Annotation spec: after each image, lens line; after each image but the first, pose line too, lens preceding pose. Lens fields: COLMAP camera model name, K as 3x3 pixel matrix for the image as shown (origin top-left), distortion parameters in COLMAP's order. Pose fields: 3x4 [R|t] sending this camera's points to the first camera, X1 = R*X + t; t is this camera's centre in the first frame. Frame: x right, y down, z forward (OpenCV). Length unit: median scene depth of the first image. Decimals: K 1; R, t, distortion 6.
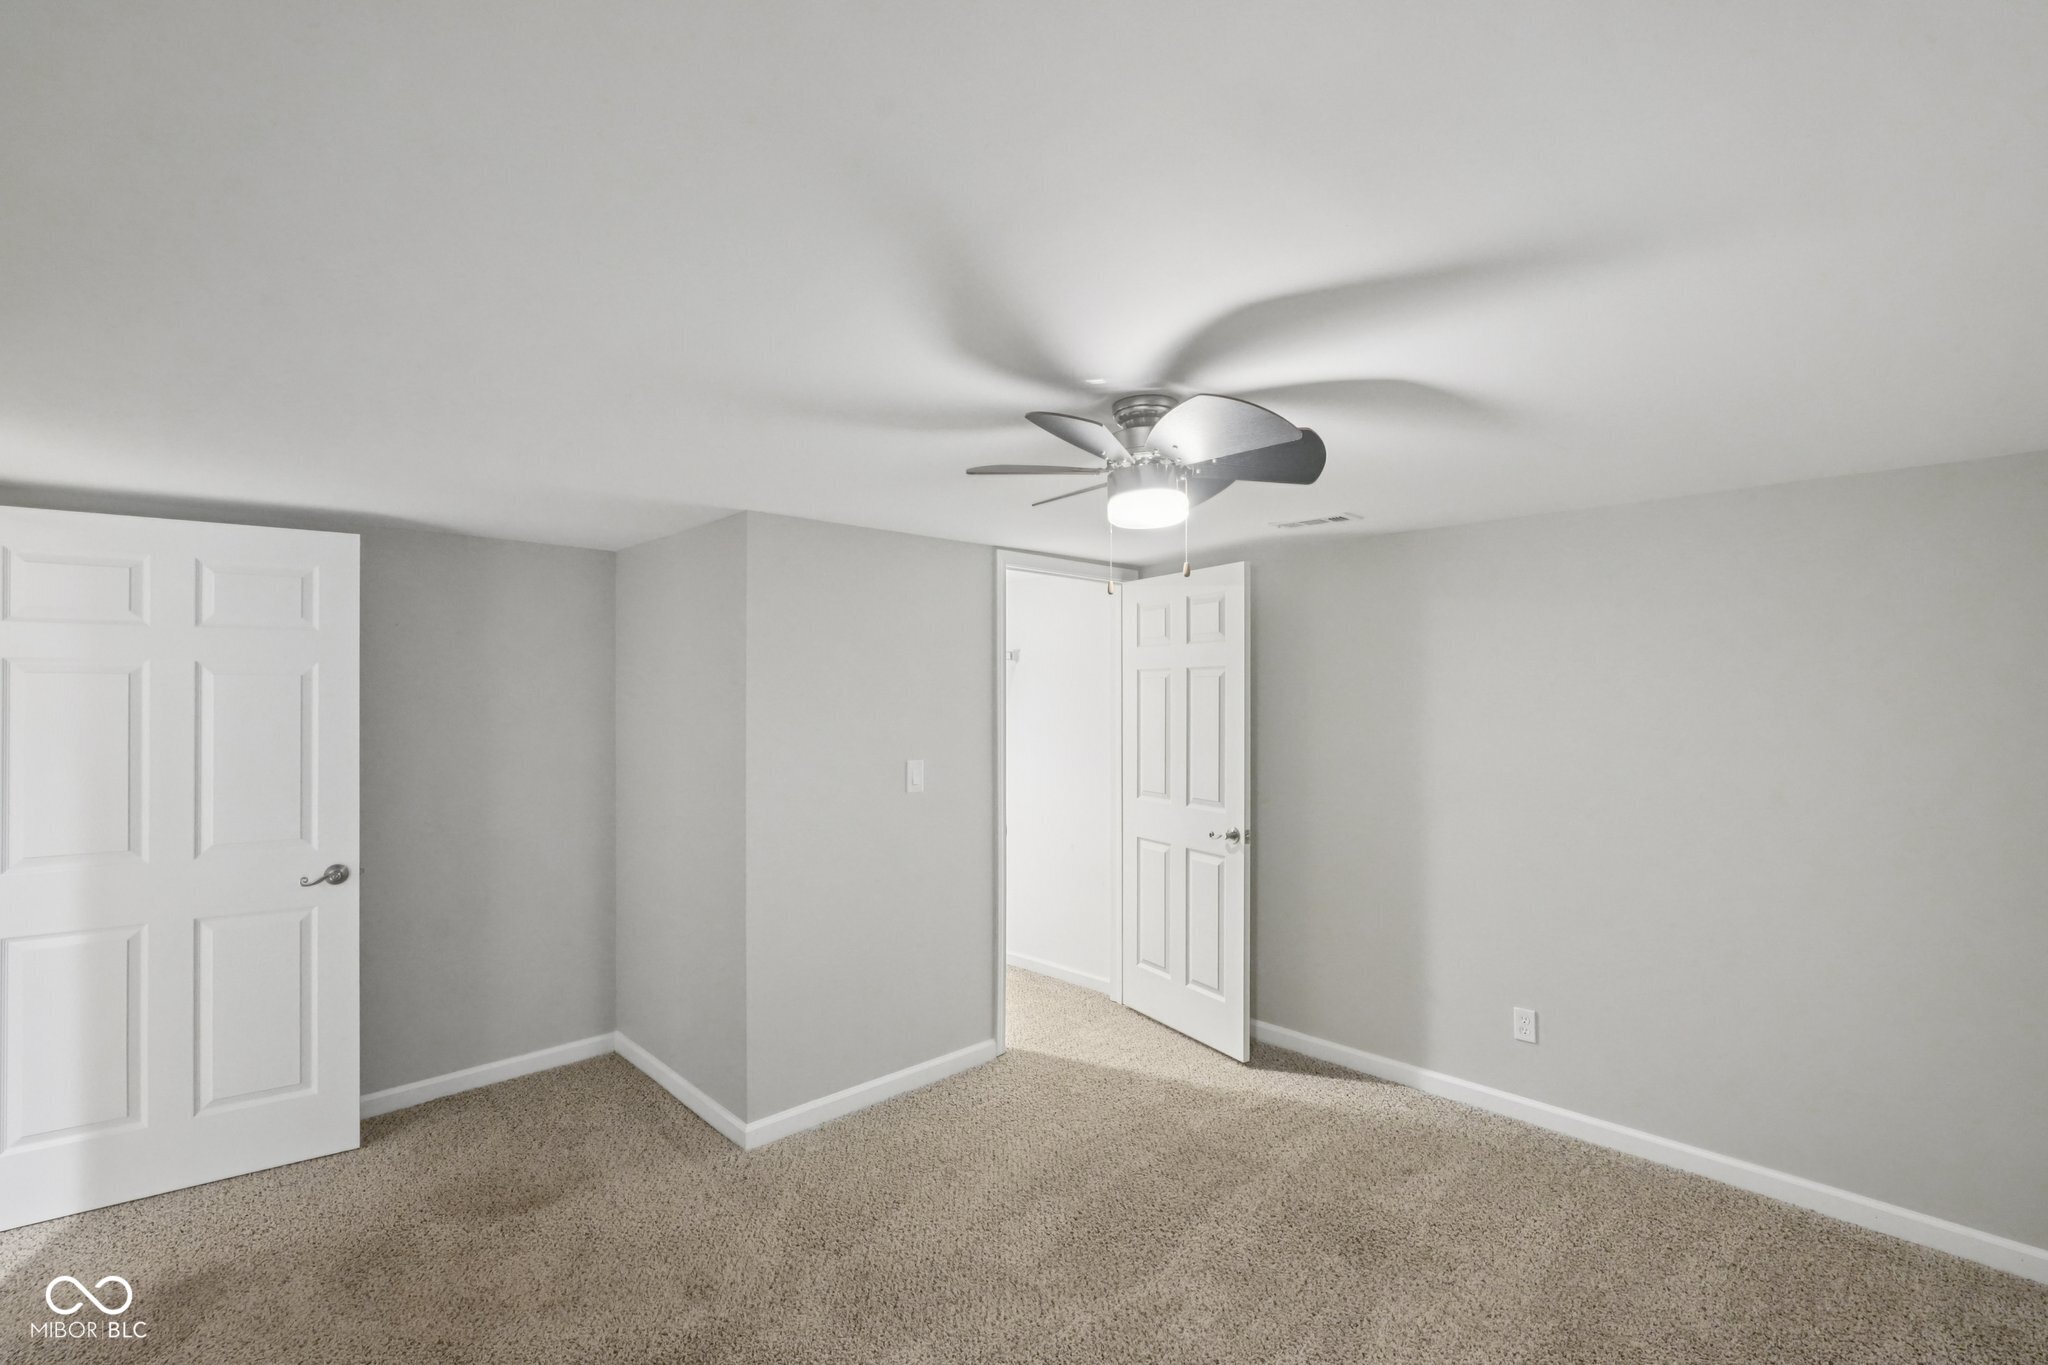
lens RADIAL K [[899.2, 0, 1019.4], [0, 899.2, 696.3], [0, 0, 1]] dist [0.001212, 0.001956]
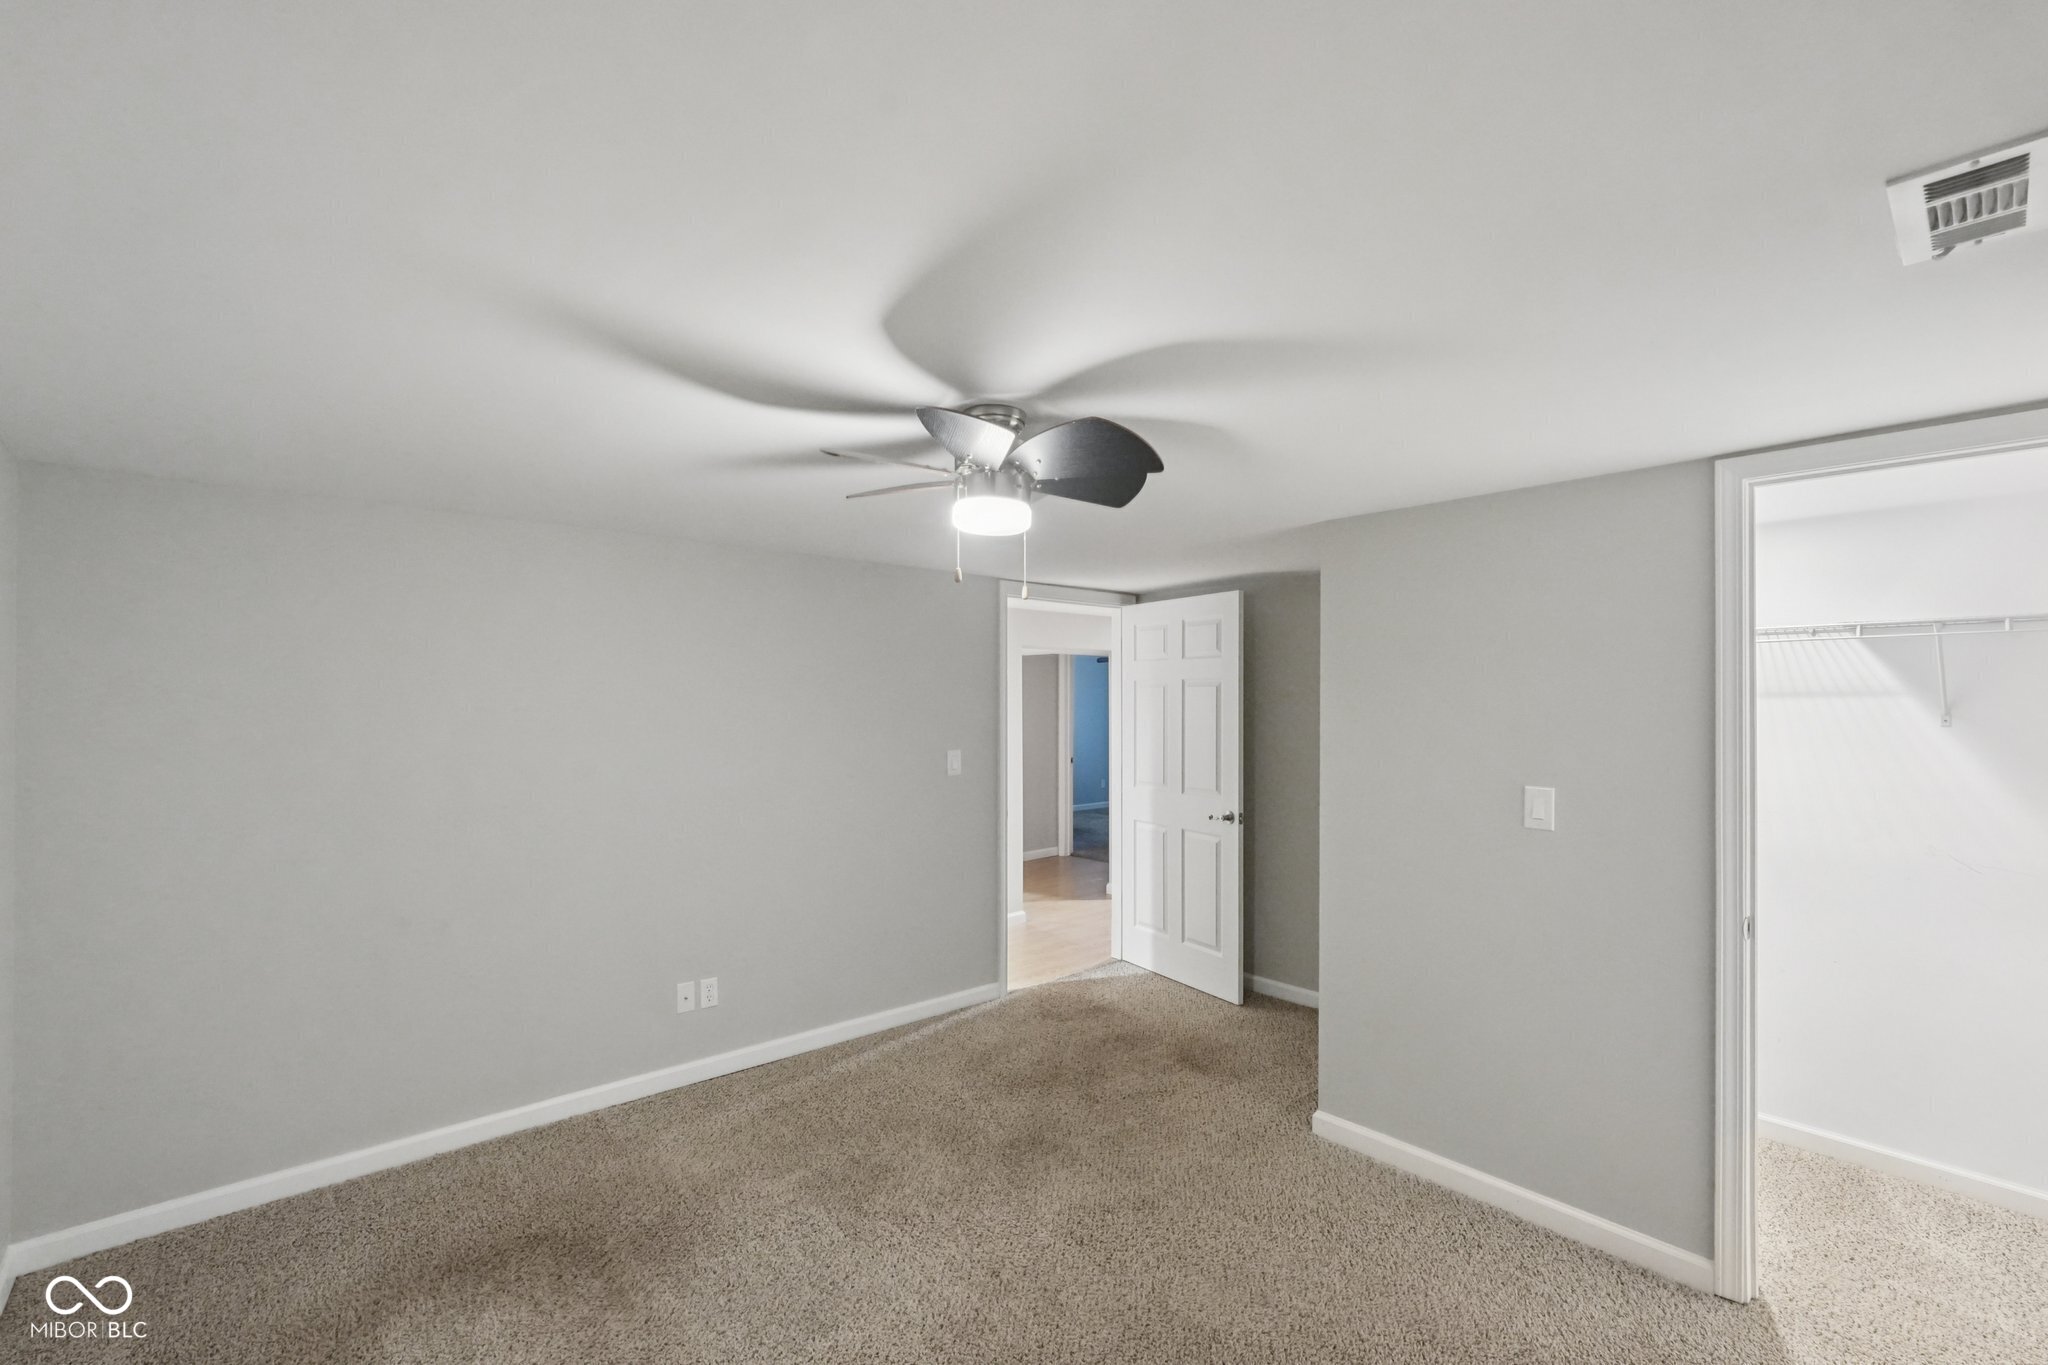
lens RADIAL K [[899.2, 0, 1020.3], [0, 899.2, 684.2], [0, 0, 1]] dist [0.001212, 0.001956]
pose [[-0.044063, -0.020769, -0.998813, 0.761692], [0.000643, 0.999783, -0.020818, 0.001649], [0.999029, -0.001560, -0.044040, 0.693078]]
